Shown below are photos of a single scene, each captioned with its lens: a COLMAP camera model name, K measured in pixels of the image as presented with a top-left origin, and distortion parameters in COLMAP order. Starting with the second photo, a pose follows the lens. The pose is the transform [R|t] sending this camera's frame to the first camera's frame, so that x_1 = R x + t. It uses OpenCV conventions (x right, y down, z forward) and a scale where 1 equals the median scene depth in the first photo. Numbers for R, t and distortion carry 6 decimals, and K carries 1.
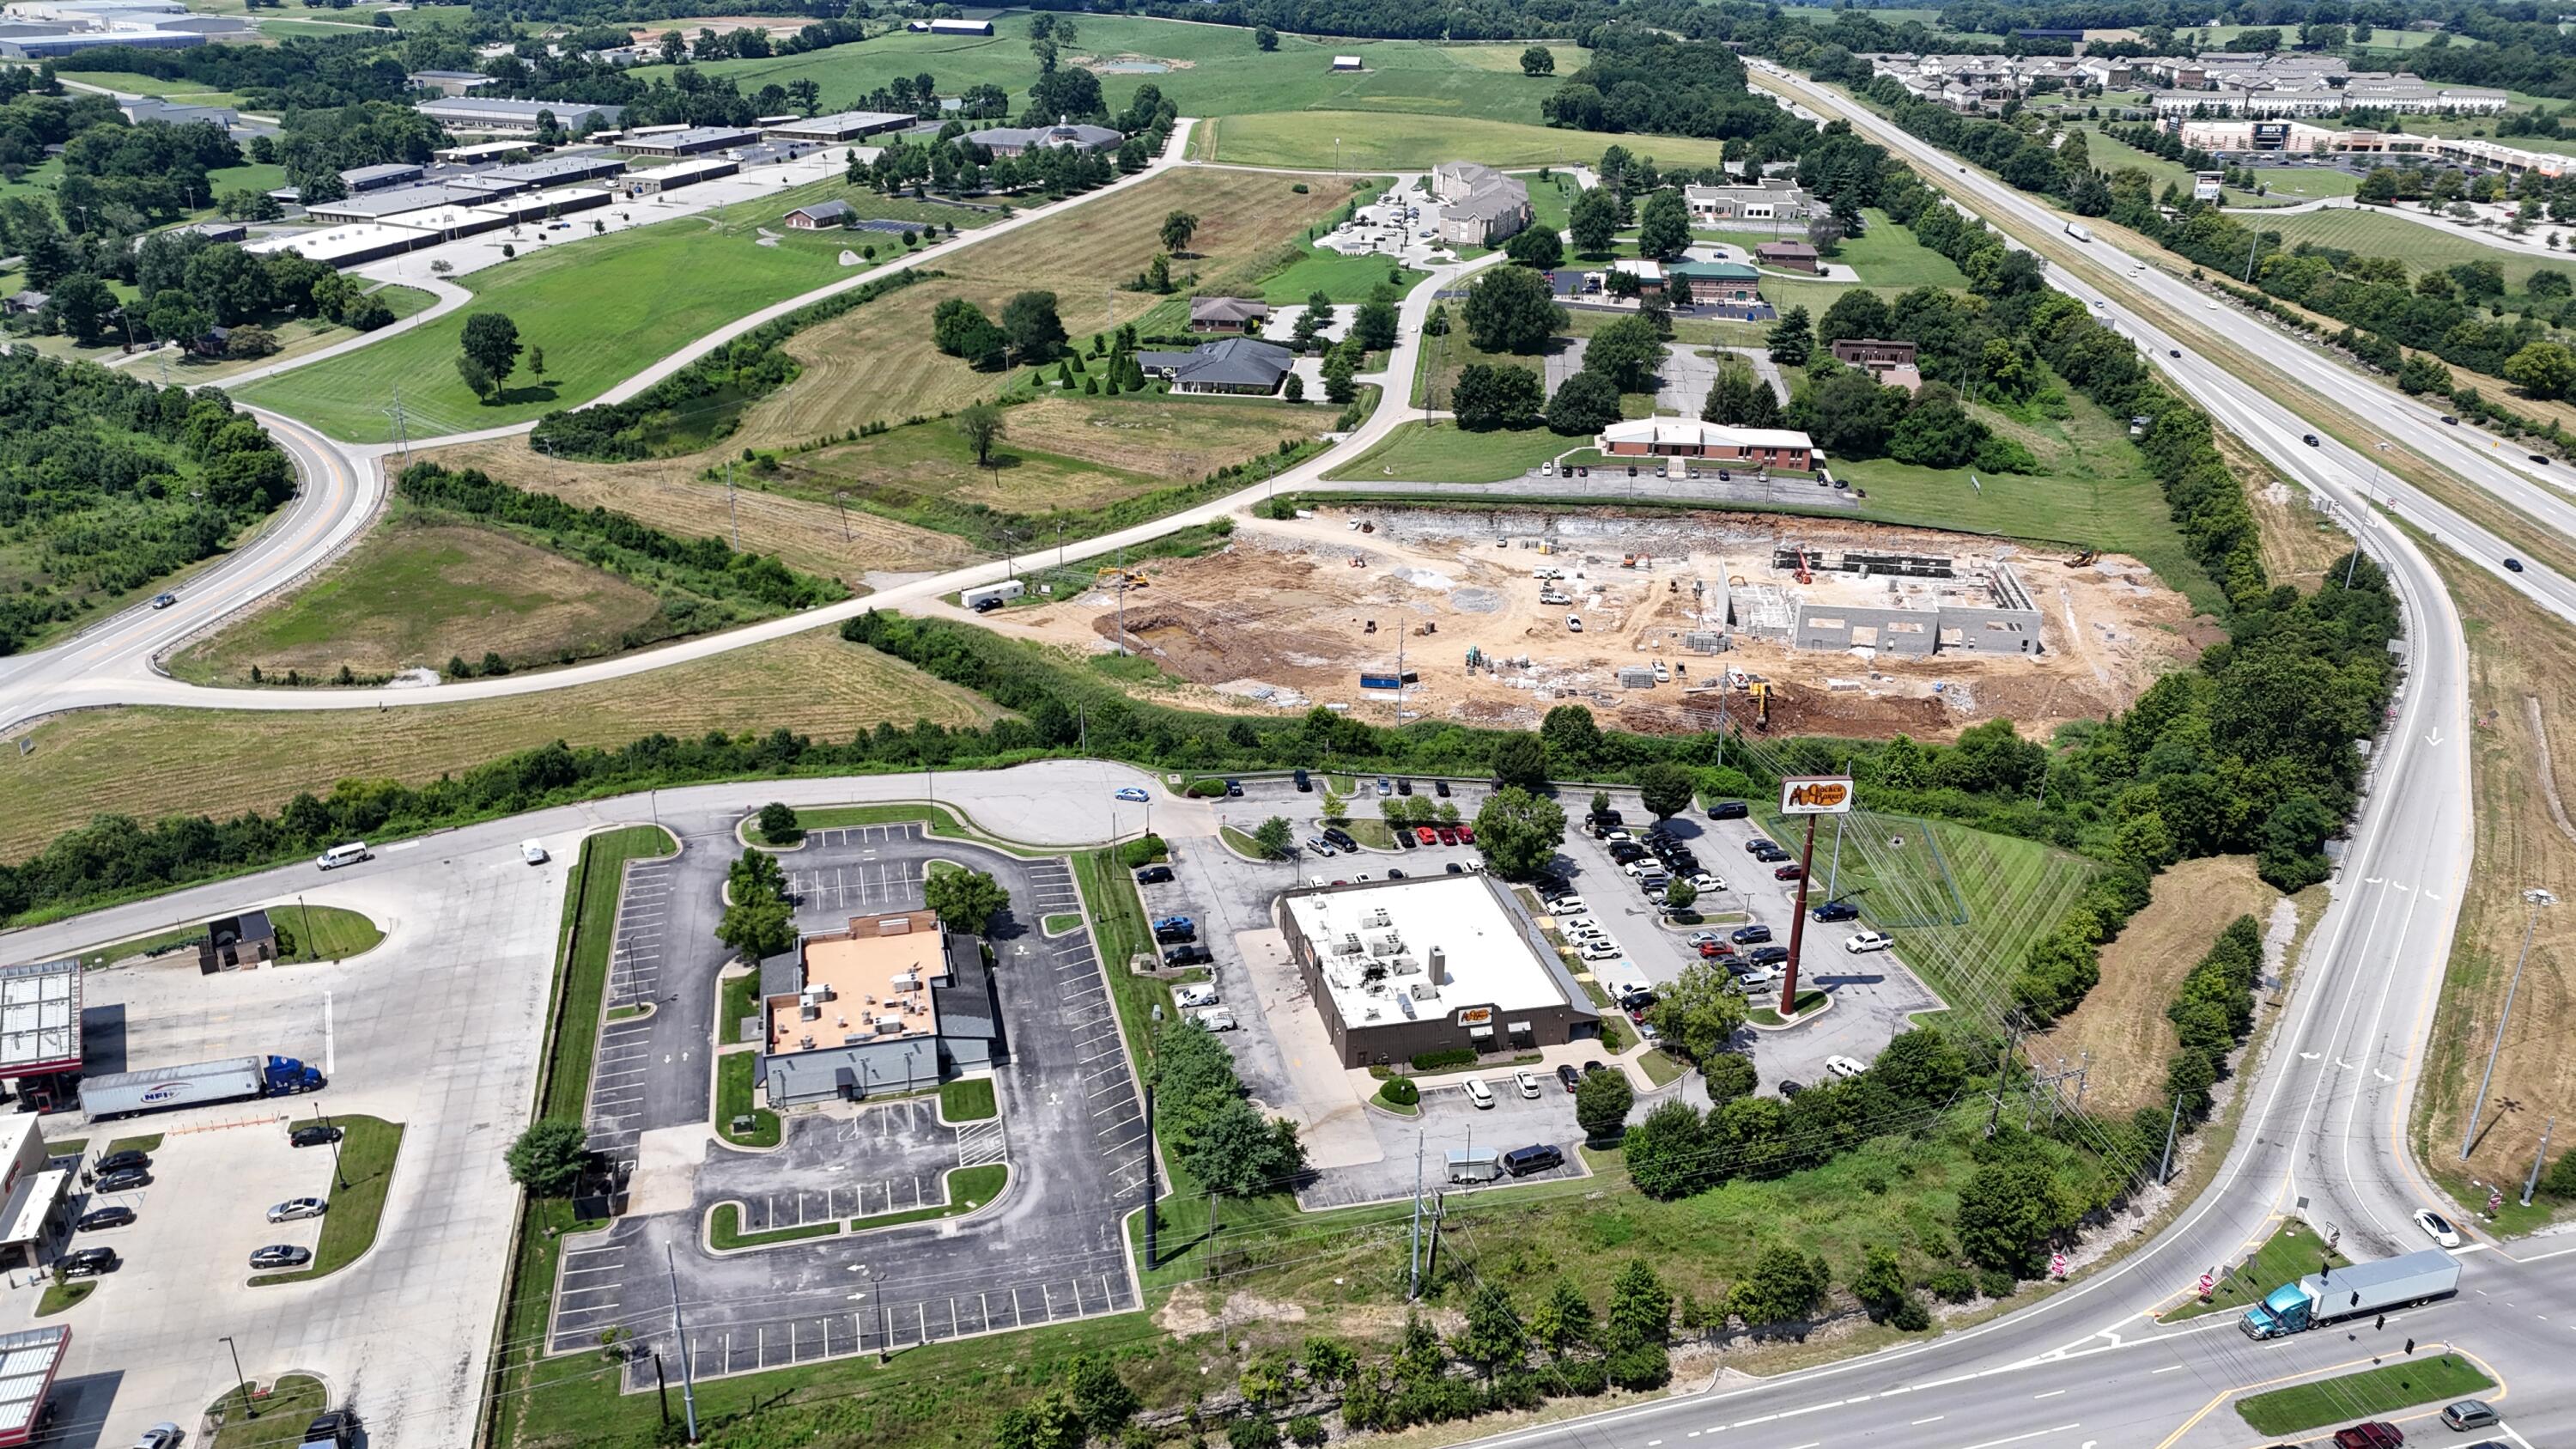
lens RADIAL K [[1879.3, 0, 1291.0], [0, 1879.3, 744.9], [0, 0, 1]] dist [0.066076, -0.064172]
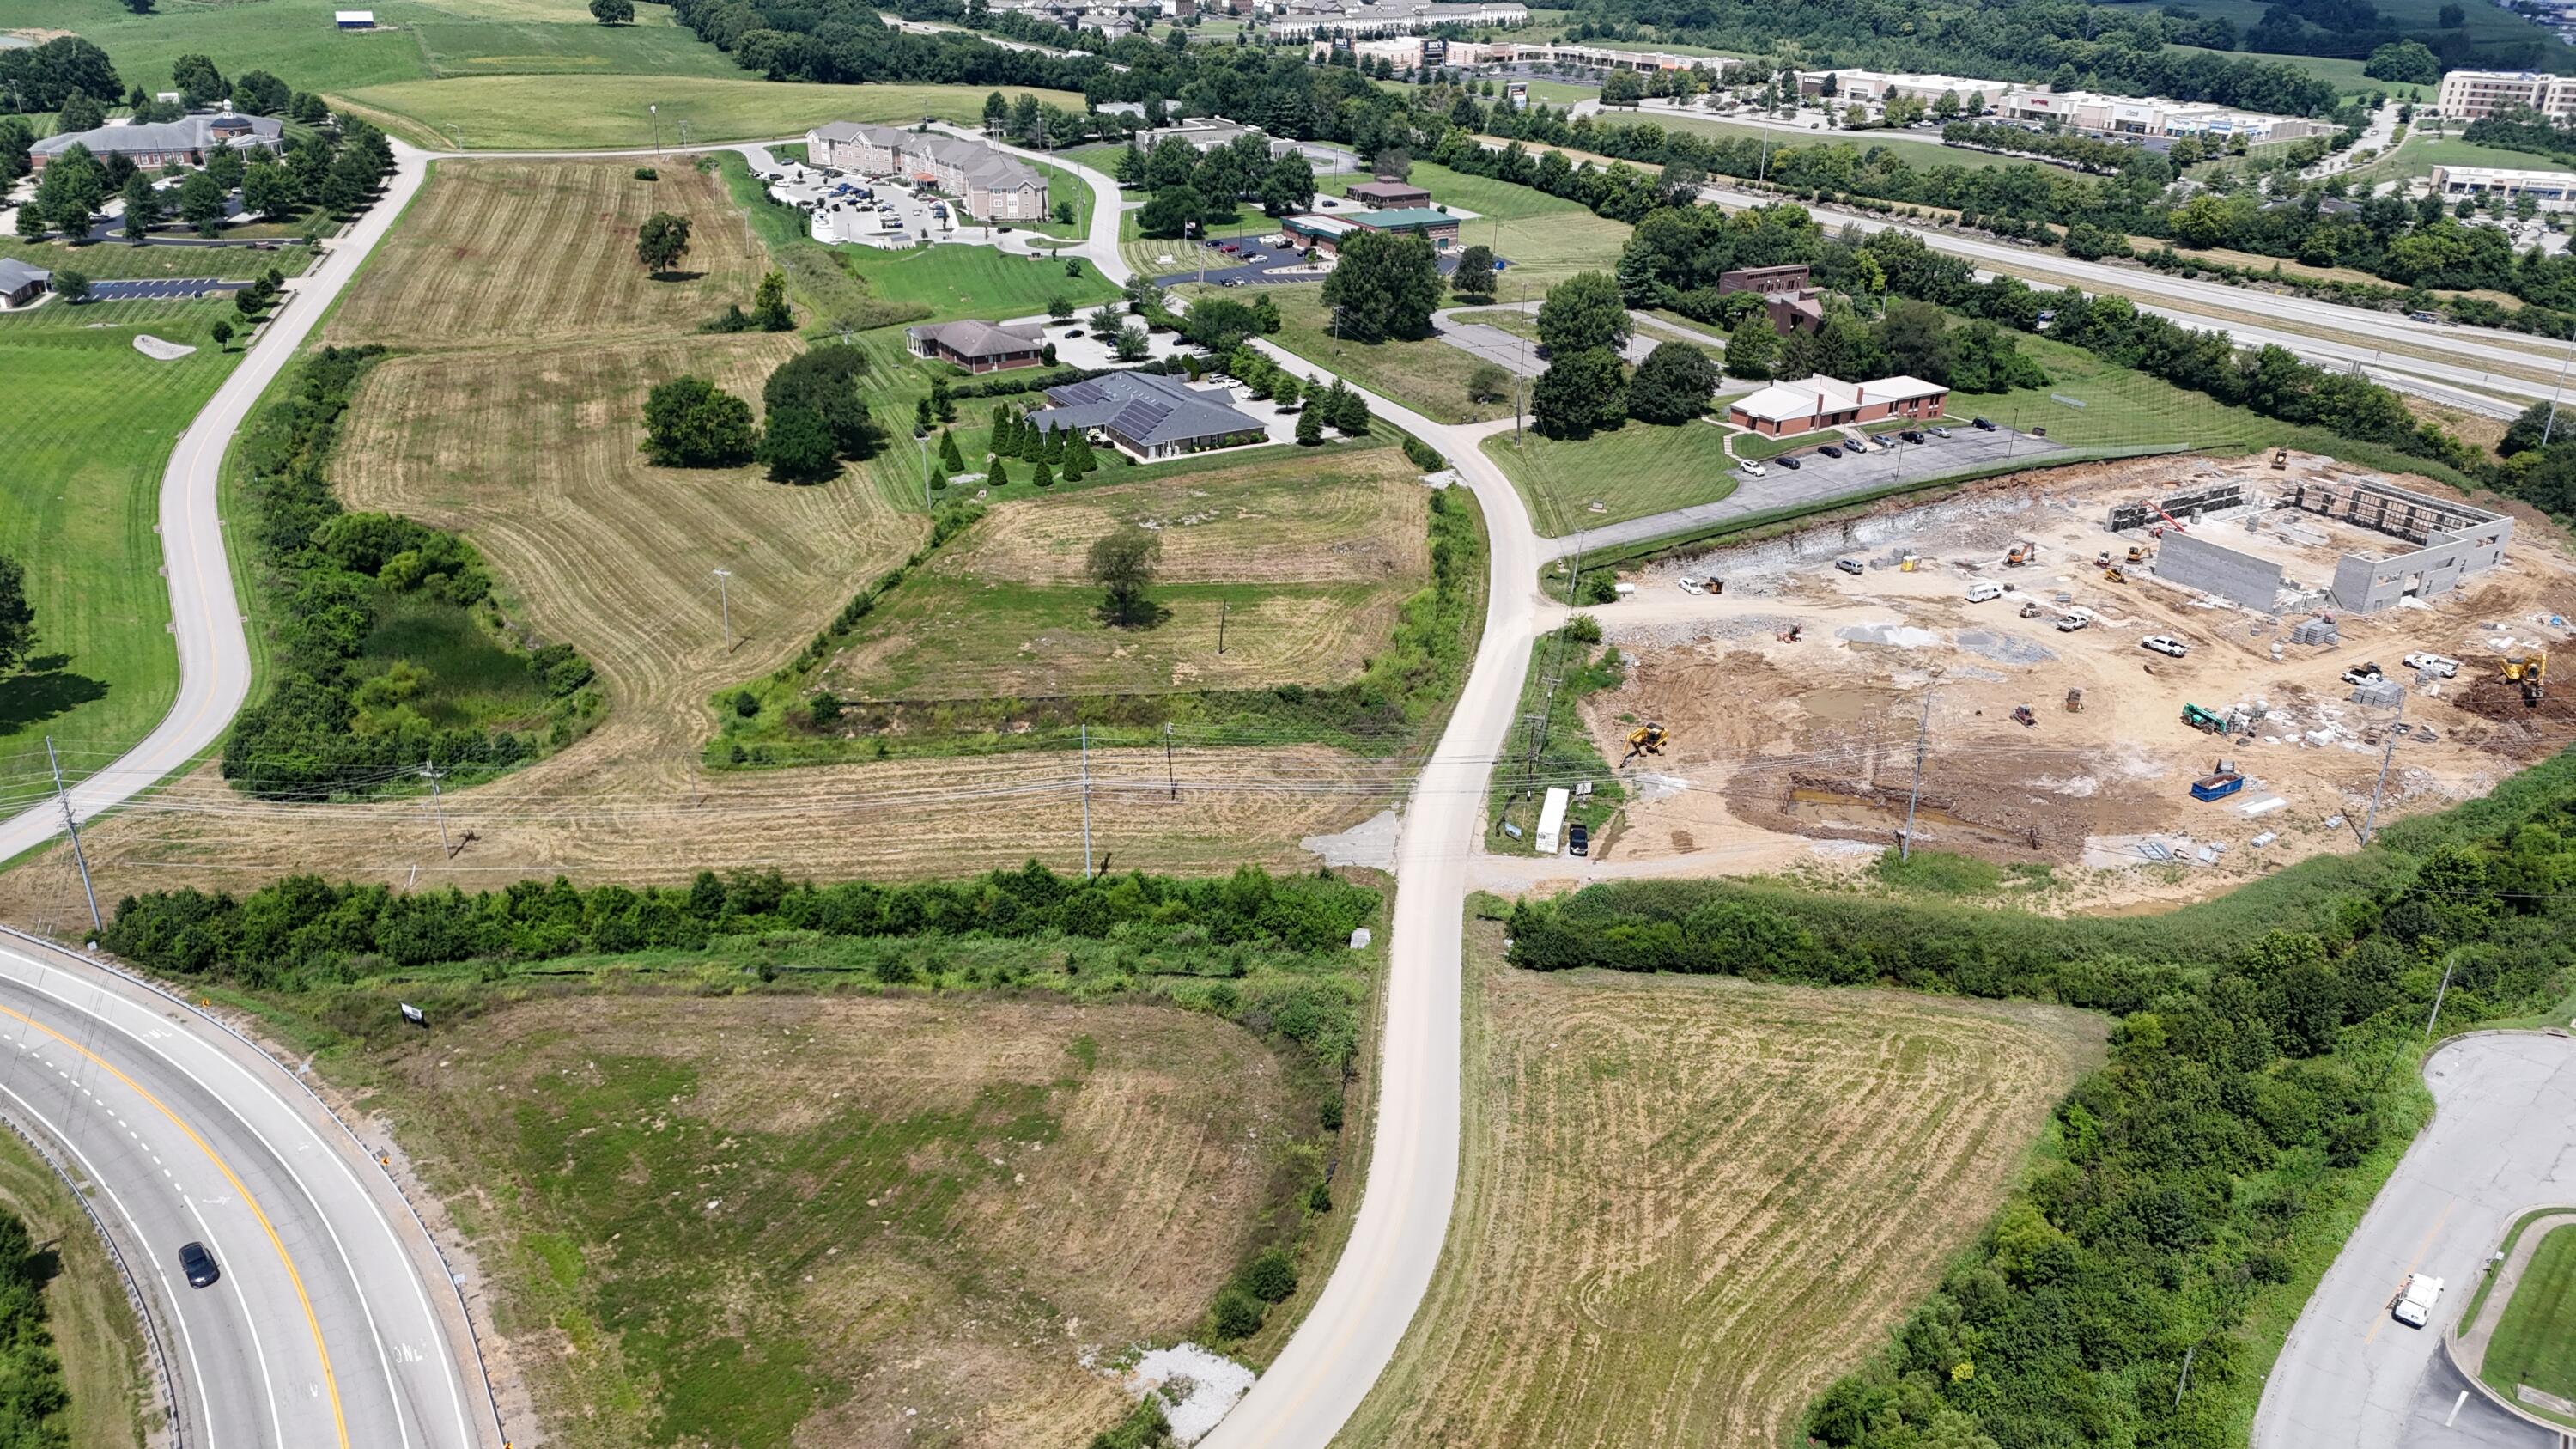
lens RADIAL K [[1879.3, 0, 1295.5], [0, 1879.3, 734.0], [0, 0, 1]] dist [0.066076, -0.064172]
pose [[0.788587, -0.256131, 0.559042, -0.429291], [0.247971, 0.964384, 0.092054, -0.141297], [-0.562709, 0.066034, 0.824013, 0.410276]]
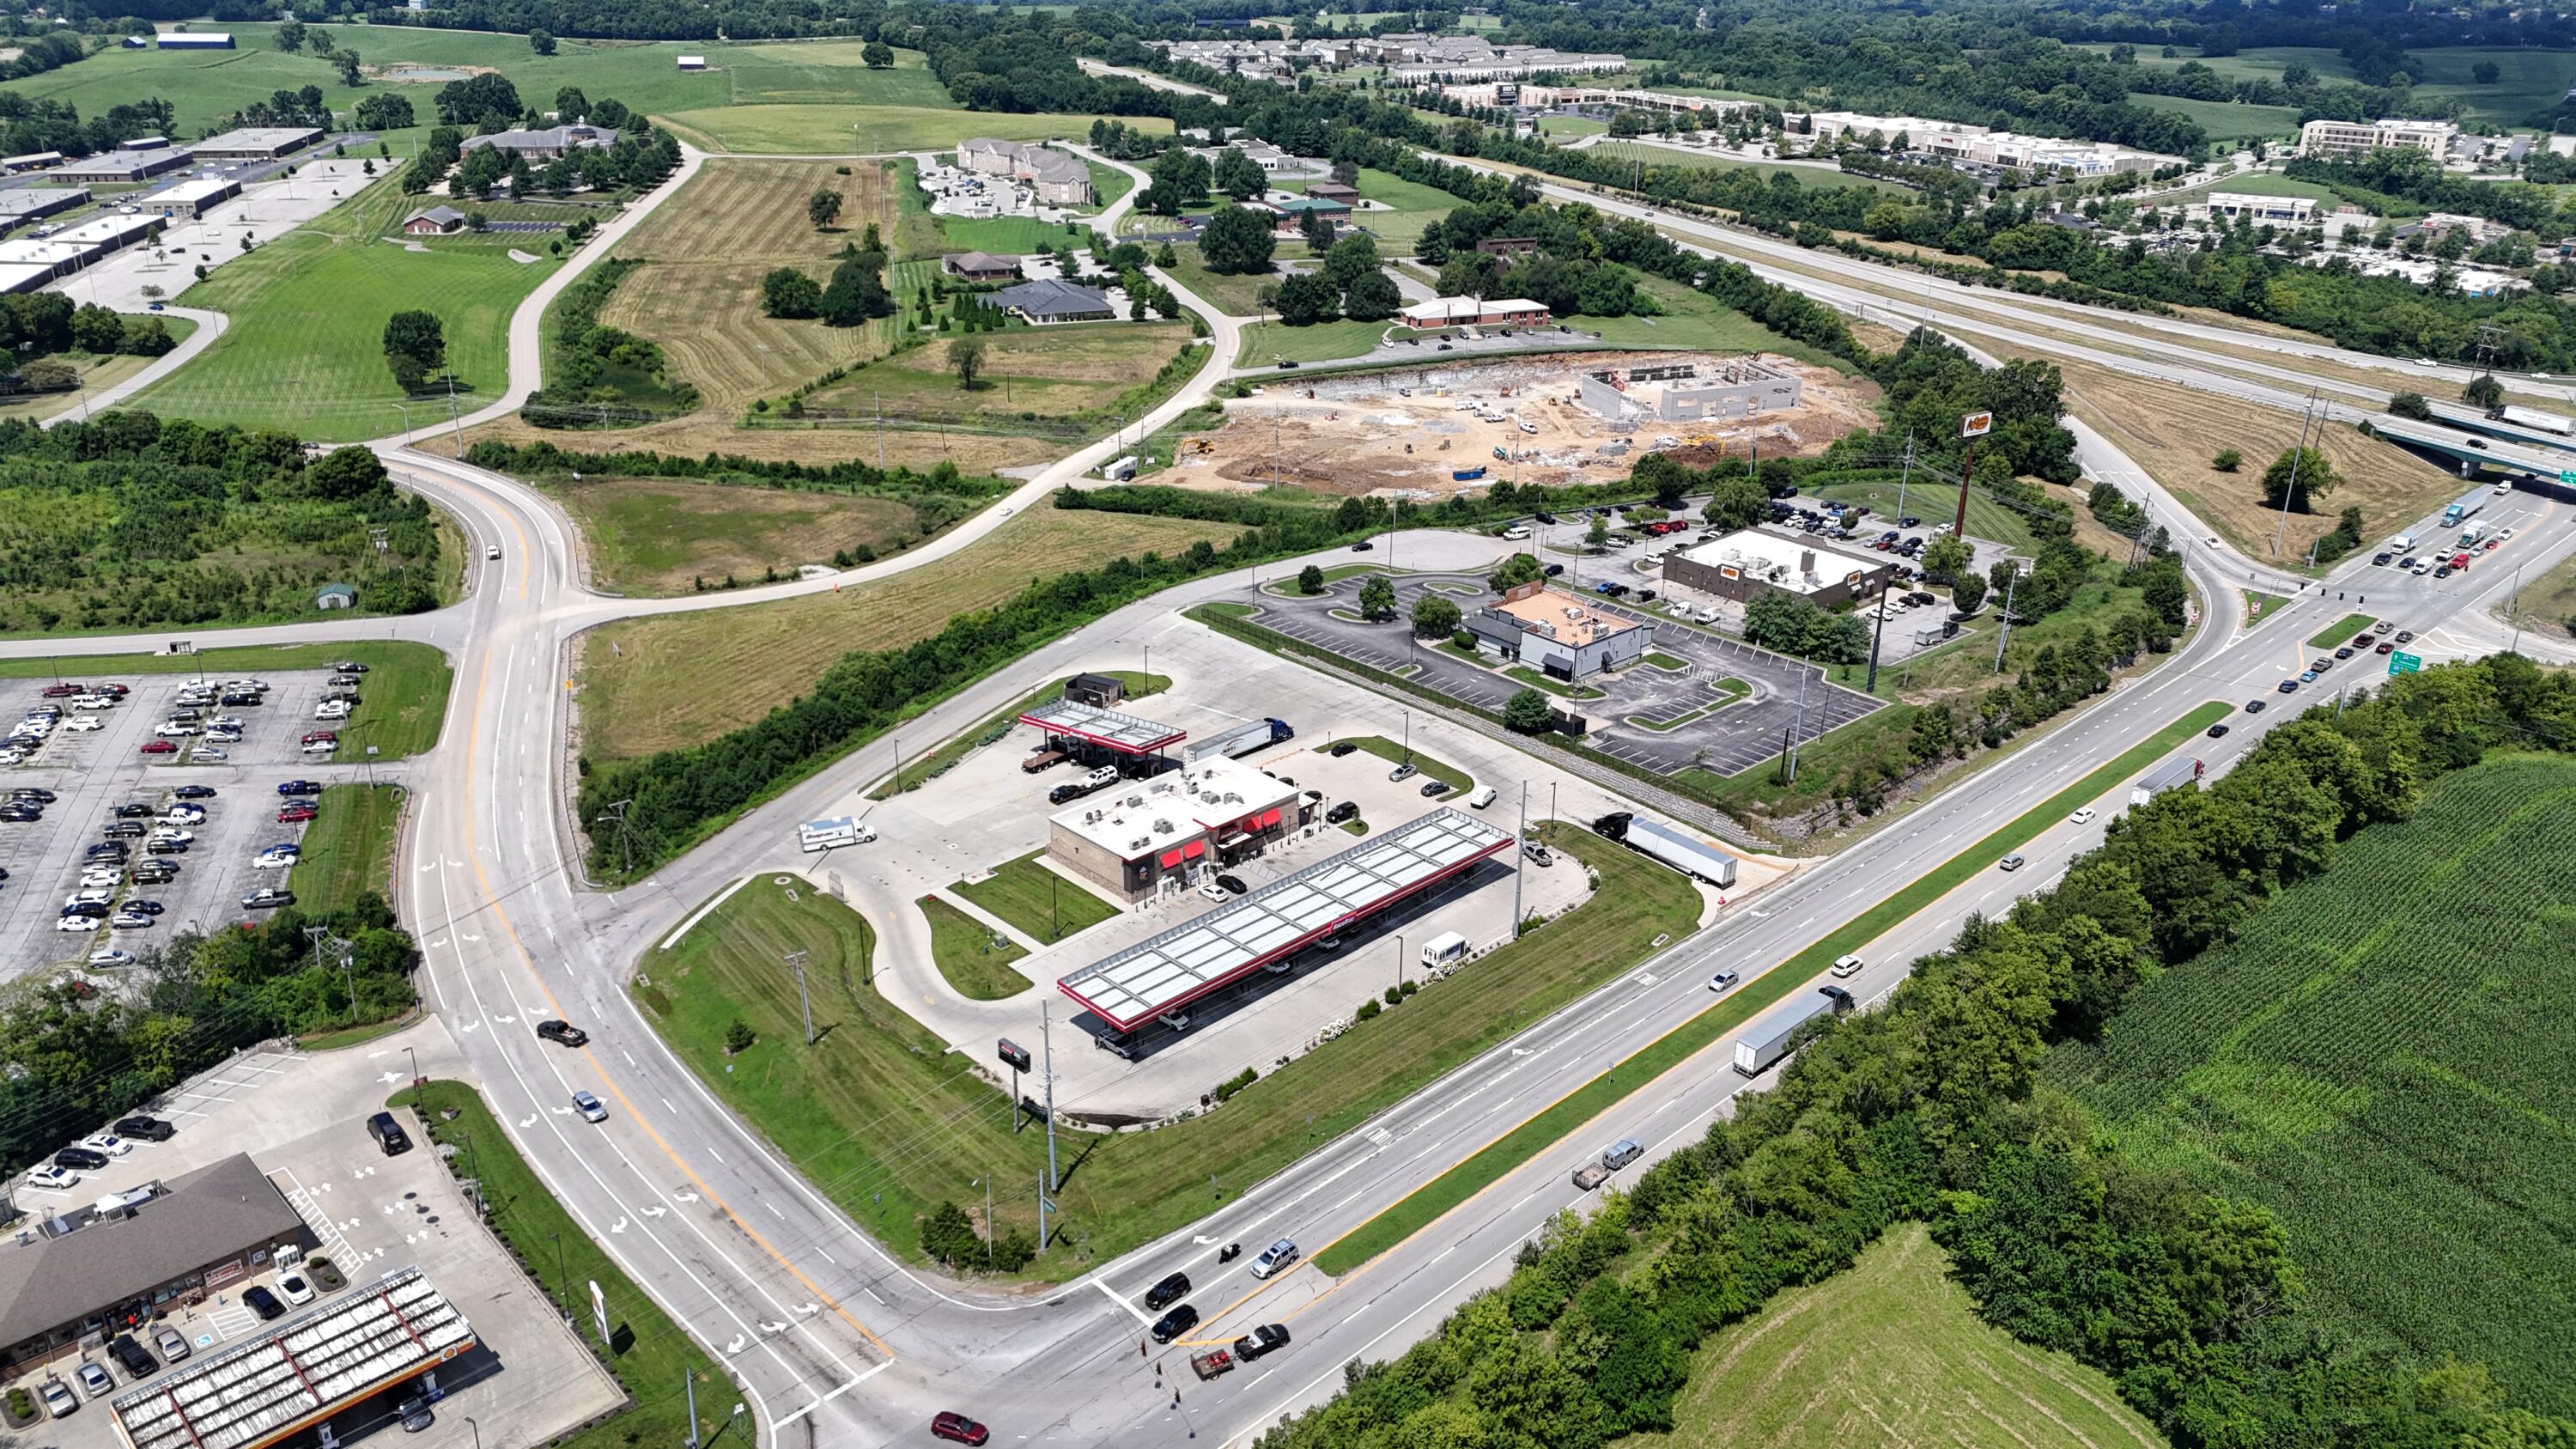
lens RADIAL K [[1879.3, 0, 1295.5], [0, 1879.3, 737.8], [0, 0, 1]] dist [0.066076, -0.064172]
pose [[0.880648, -0.192471, 0.432913, -0.484991], [0.194120, 0.980126, 0.040873, 0.051948], [-0.432176, 0.048043, 0.900509, -0.133675]]
